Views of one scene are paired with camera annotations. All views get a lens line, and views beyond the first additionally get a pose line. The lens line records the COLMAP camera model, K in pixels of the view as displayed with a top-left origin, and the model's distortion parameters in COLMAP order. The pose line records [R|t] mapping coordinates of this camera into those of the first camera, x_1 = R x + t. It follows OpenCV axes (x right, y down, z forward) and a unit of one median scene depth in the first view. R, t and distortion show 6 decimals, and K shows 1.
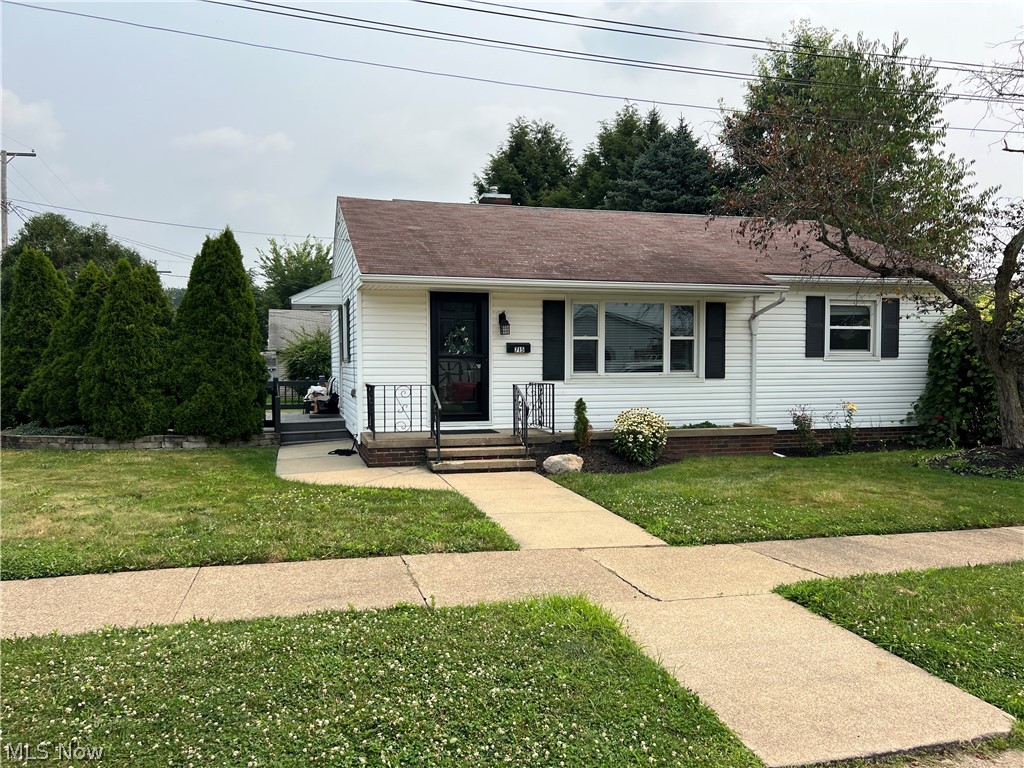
lens RADIAL K [[770.8, 0, 506.7], [0, 770.8, 390.6], [0, 0, 1]] dist [0.060008, -0.063805]
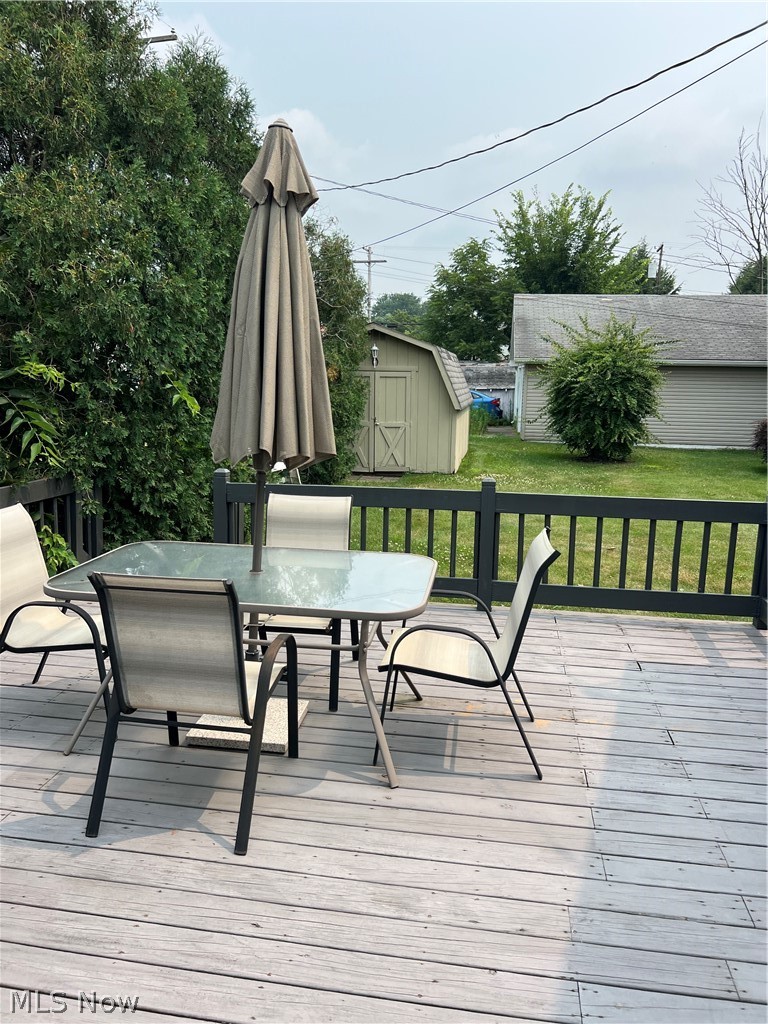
lens RADIAL K [[770.8, 0, 384.1], [0, 770.8, 511.4], [0, 0, 1]] dist [0.060008, -0.063805]
pose [[0.911409, 0.090215, -0.401491, -0.444056], [-0.032943, 0.988537, 0.147341, -0.067431], [0.410181, -0.121062, 0.903933, 1.220223]]
